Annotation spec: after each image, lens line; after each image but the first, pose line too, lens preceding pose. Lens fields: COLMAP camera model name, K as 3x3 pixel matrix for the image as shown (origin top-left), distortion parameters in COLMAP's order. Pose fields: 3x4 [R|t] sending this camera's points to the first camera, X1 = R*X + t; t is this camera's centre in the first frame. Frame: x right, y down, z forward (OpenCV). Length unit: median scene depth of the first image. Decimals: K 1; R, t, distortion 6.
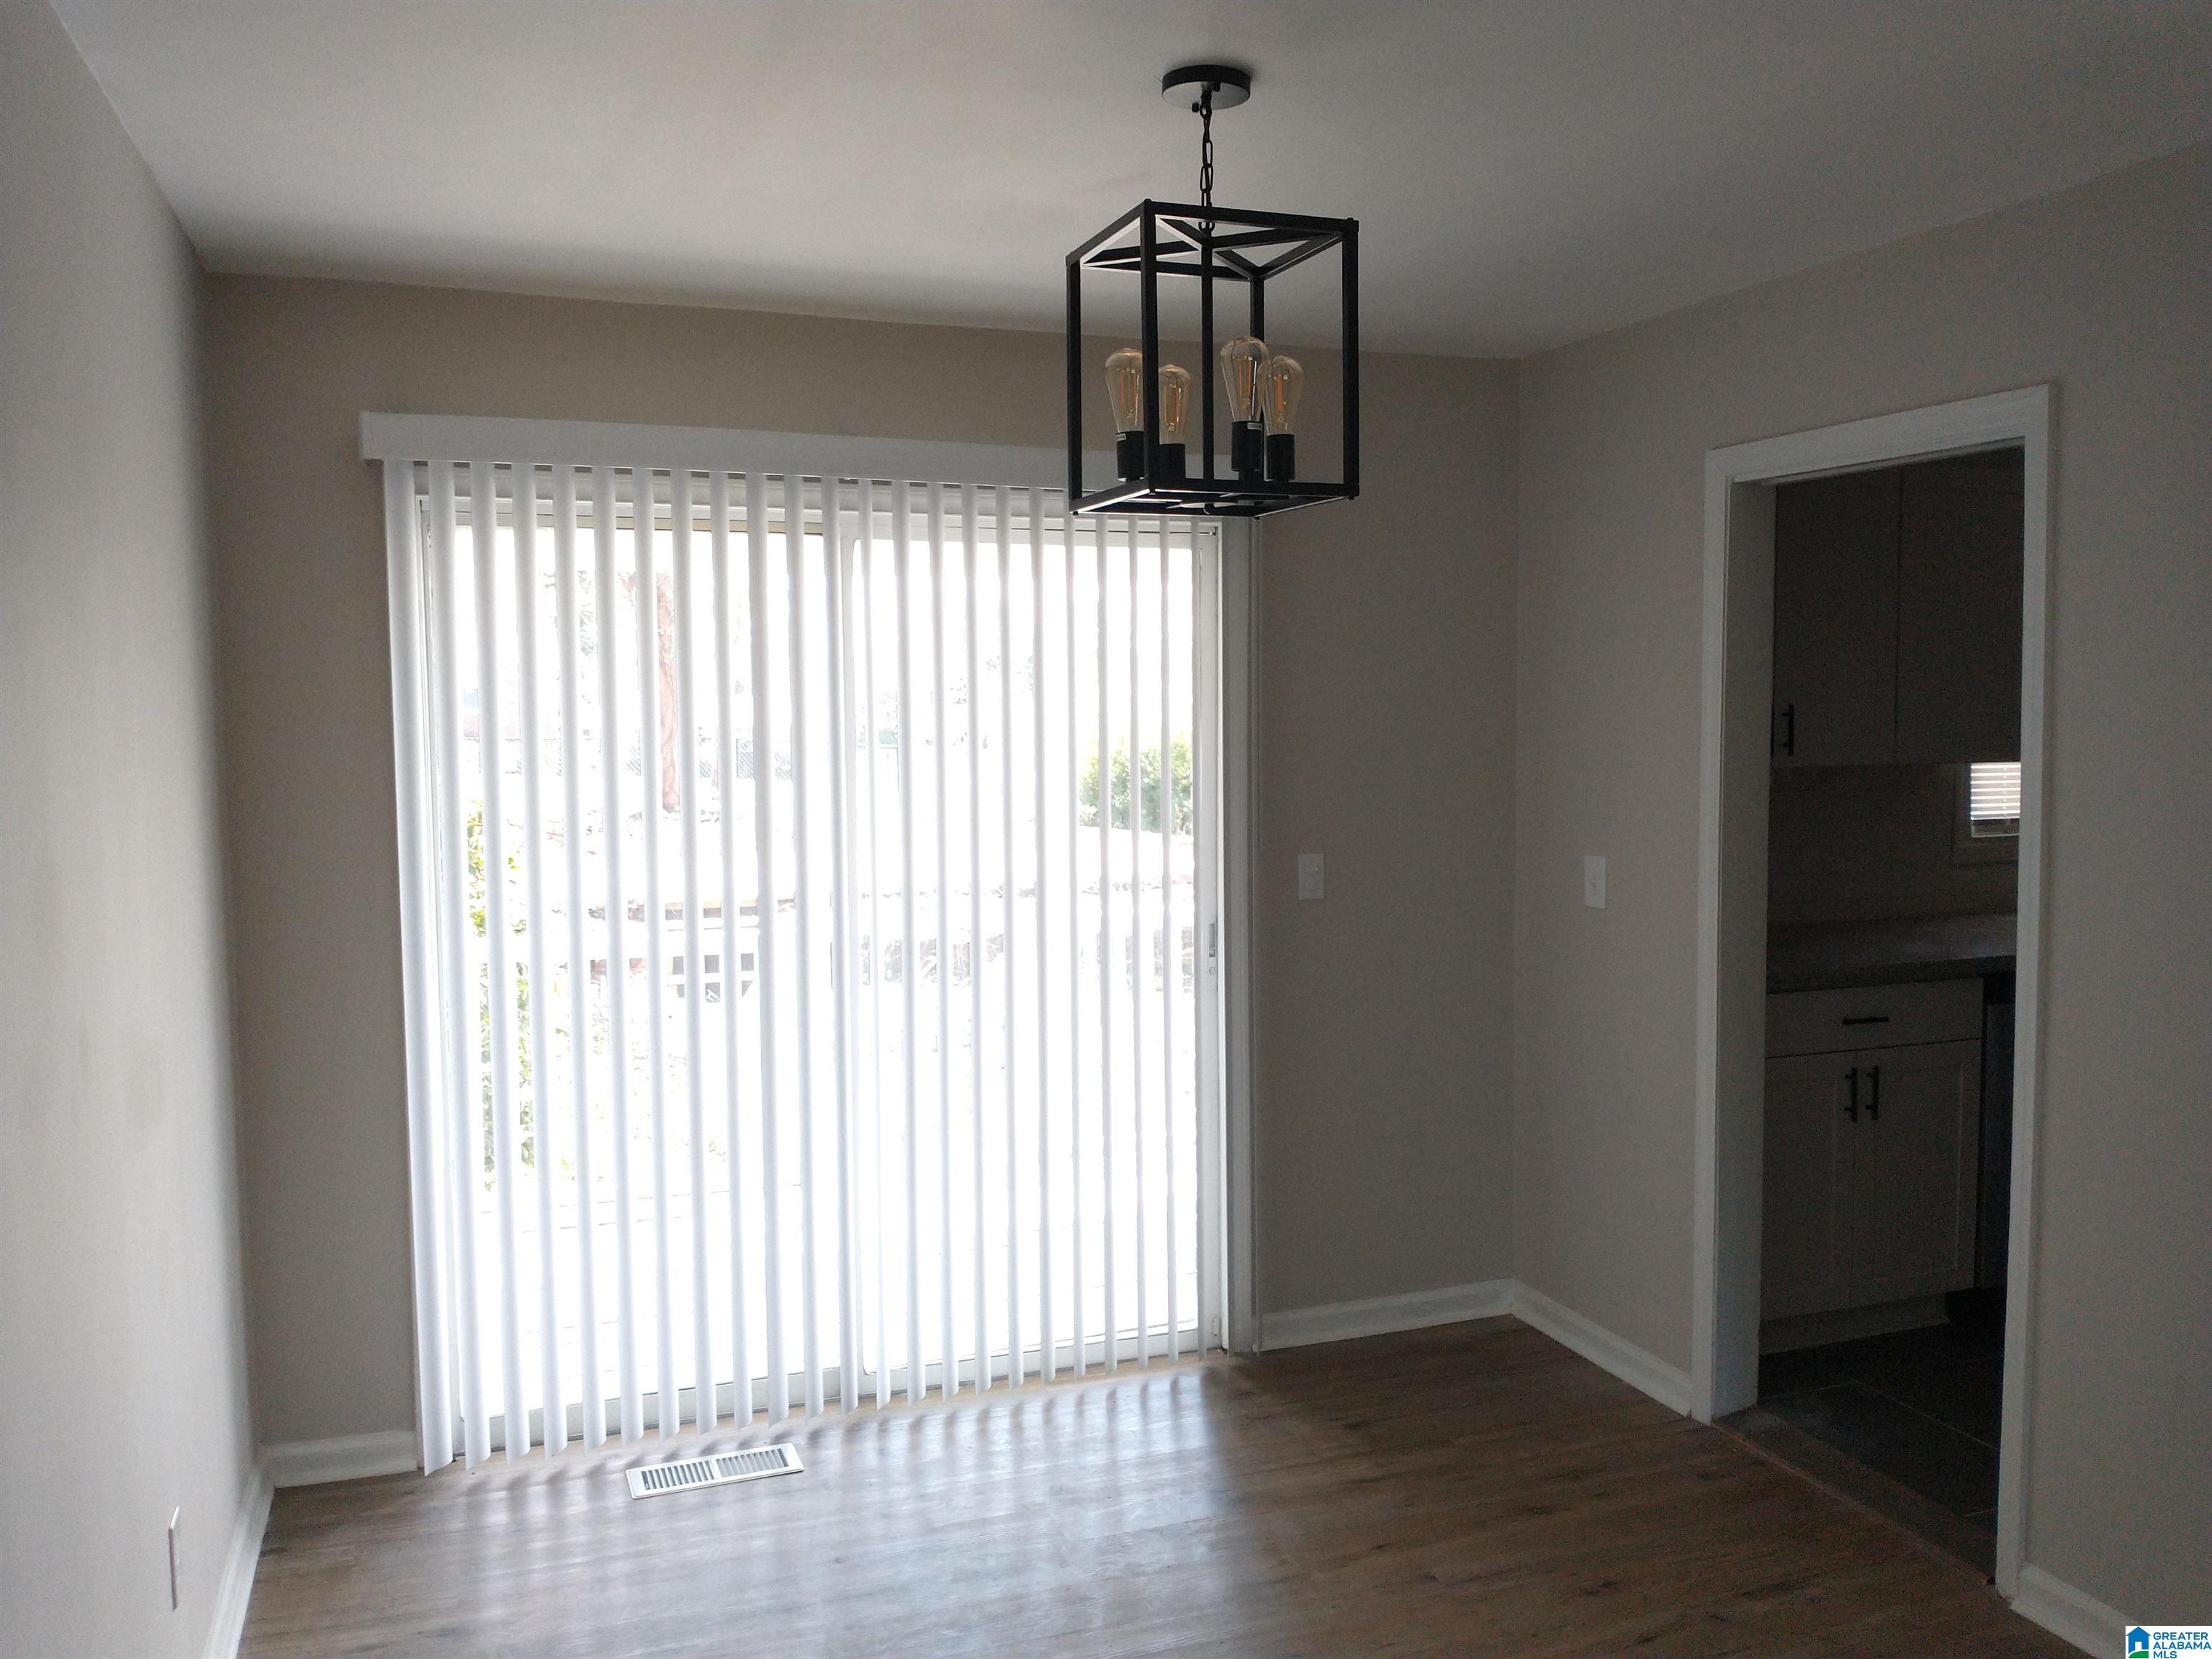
lens RADIAL K [[1644.7, 0, 1114.7], [0, 1644.7, 846.9], [0, 0, 1]] dist [-0.002977, -0.033219]
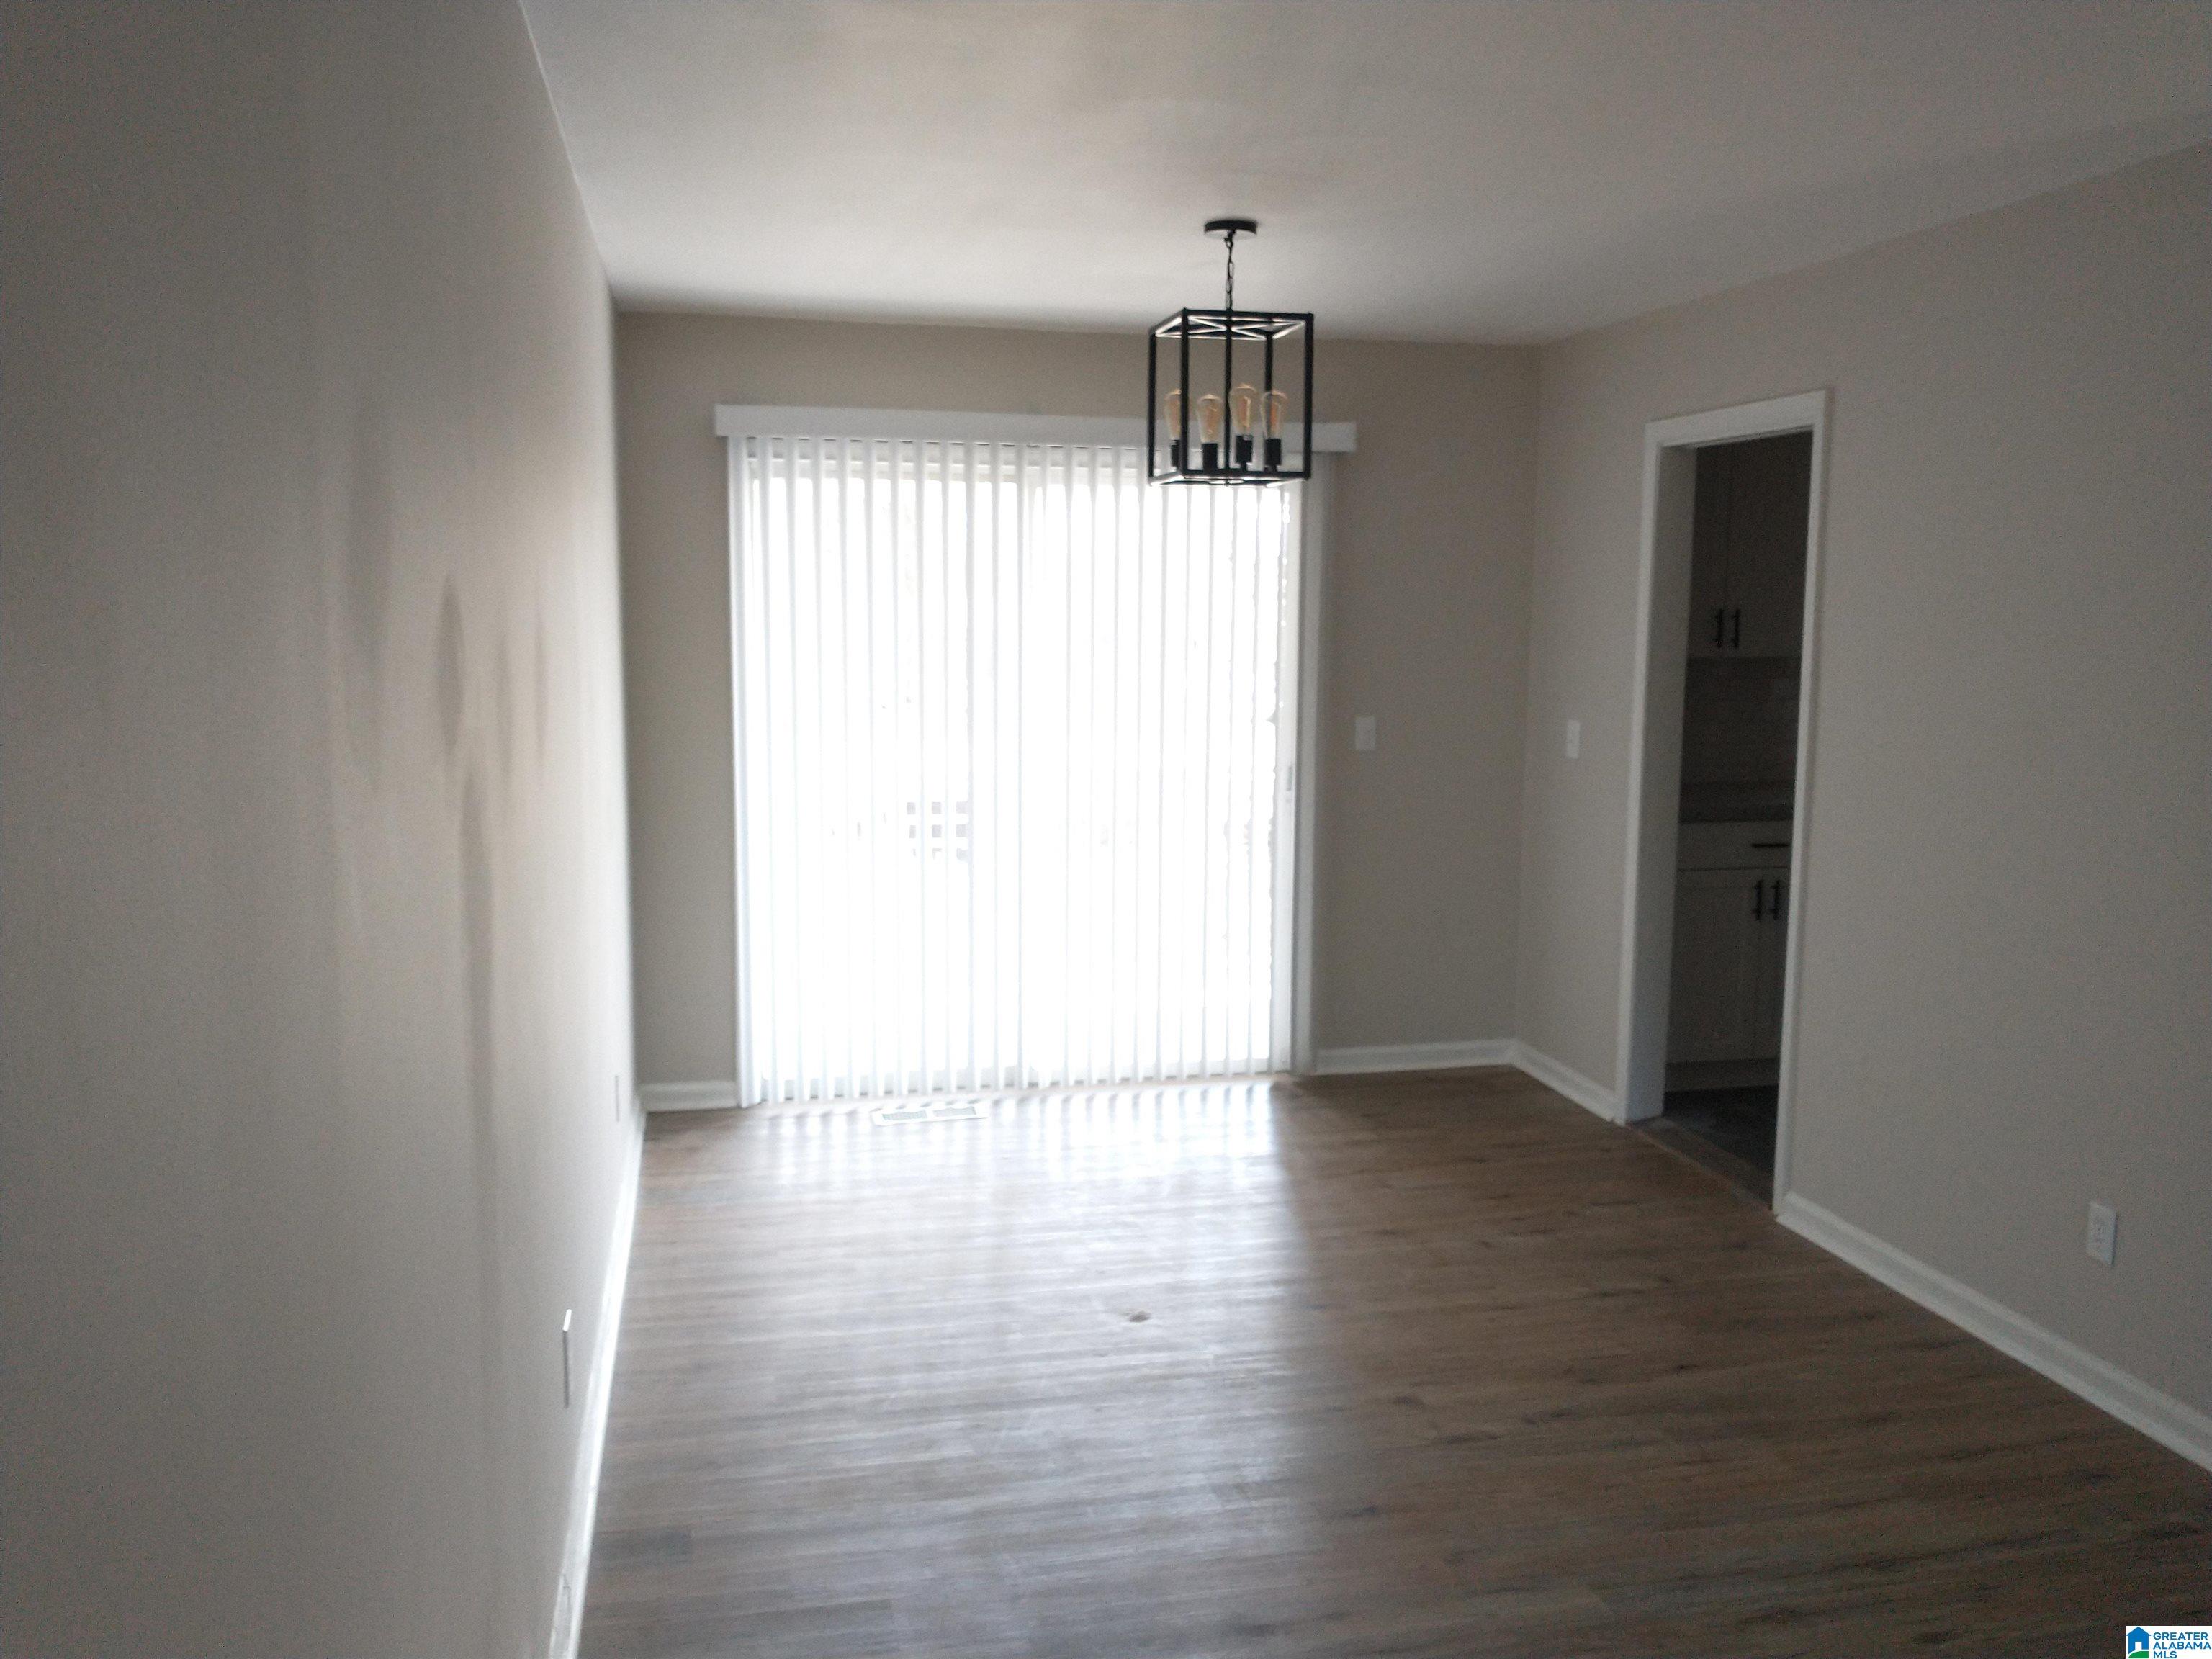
lens RADIAL K [[1644.7, 0, 1097.4], [0, 1644.7, 816.6], [0, 0, 1]] dist [-0.002977, -0.033219]
pose [[0.988826, 0.029521, -0.146123, 0.116468], [-0.023738, 0.998871, 0.041161, 0.042503], [0.147173, -0.037232, 0.988410, -0.438324]]
